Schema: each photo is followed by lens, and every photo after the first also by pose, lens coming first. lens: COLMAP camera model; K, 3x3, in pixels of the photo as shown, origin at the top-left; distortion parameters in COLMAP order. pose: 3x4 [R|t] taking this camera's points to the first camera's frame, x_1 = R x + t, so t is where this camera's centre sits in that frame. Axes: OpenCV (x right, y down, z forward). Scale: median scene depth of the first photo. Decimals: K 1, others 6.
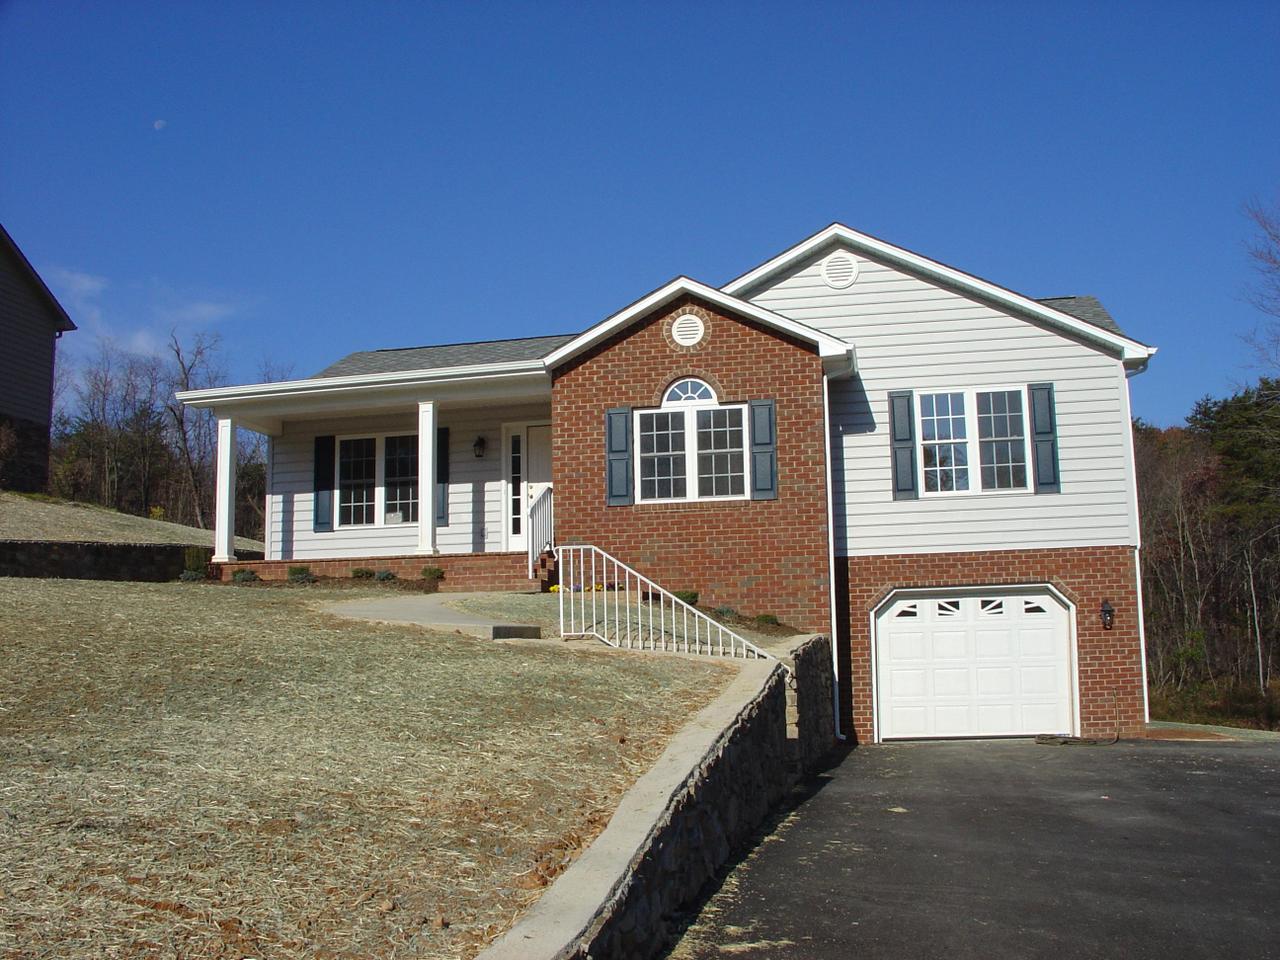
lens RADIAL K [[1254.8, 0, 636.7], [0, 1254.8, 508.7], [0, 0, 1]] dist [-0.207808, 0.220640]
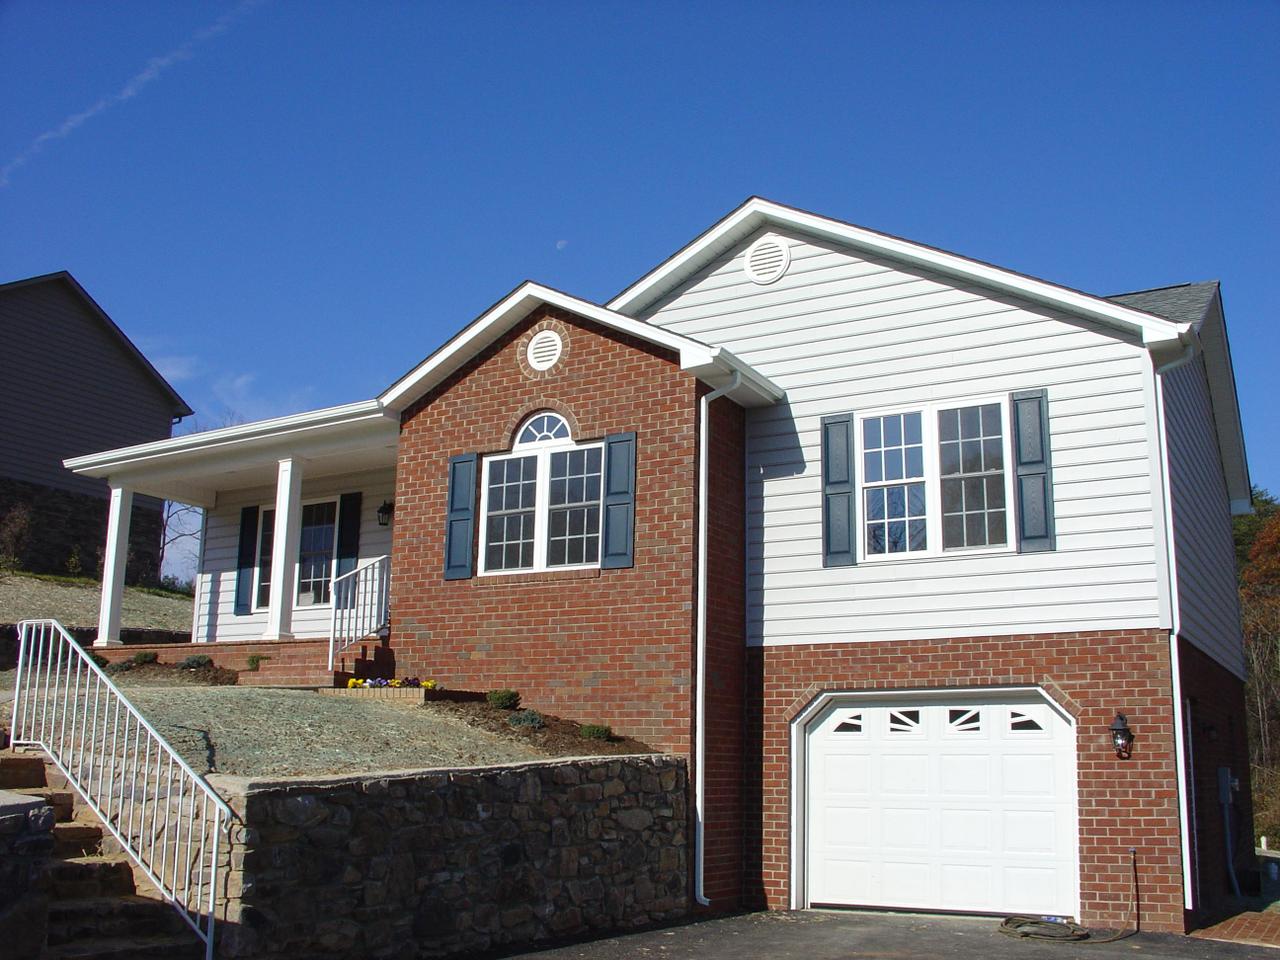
lens RADIAL K [[1254.8, 0, 636.7], [0, 1254.8, 508.7], [0, 0, 1]] dist [-0.207808, 0.220640]
pose [[0.952747, -0.029088, -0.302370, 0.326009], [0.006105, 0.997037, -0.076677, 0.014149], [0.303704, 0.071208, 0.950102, 0.290231]]
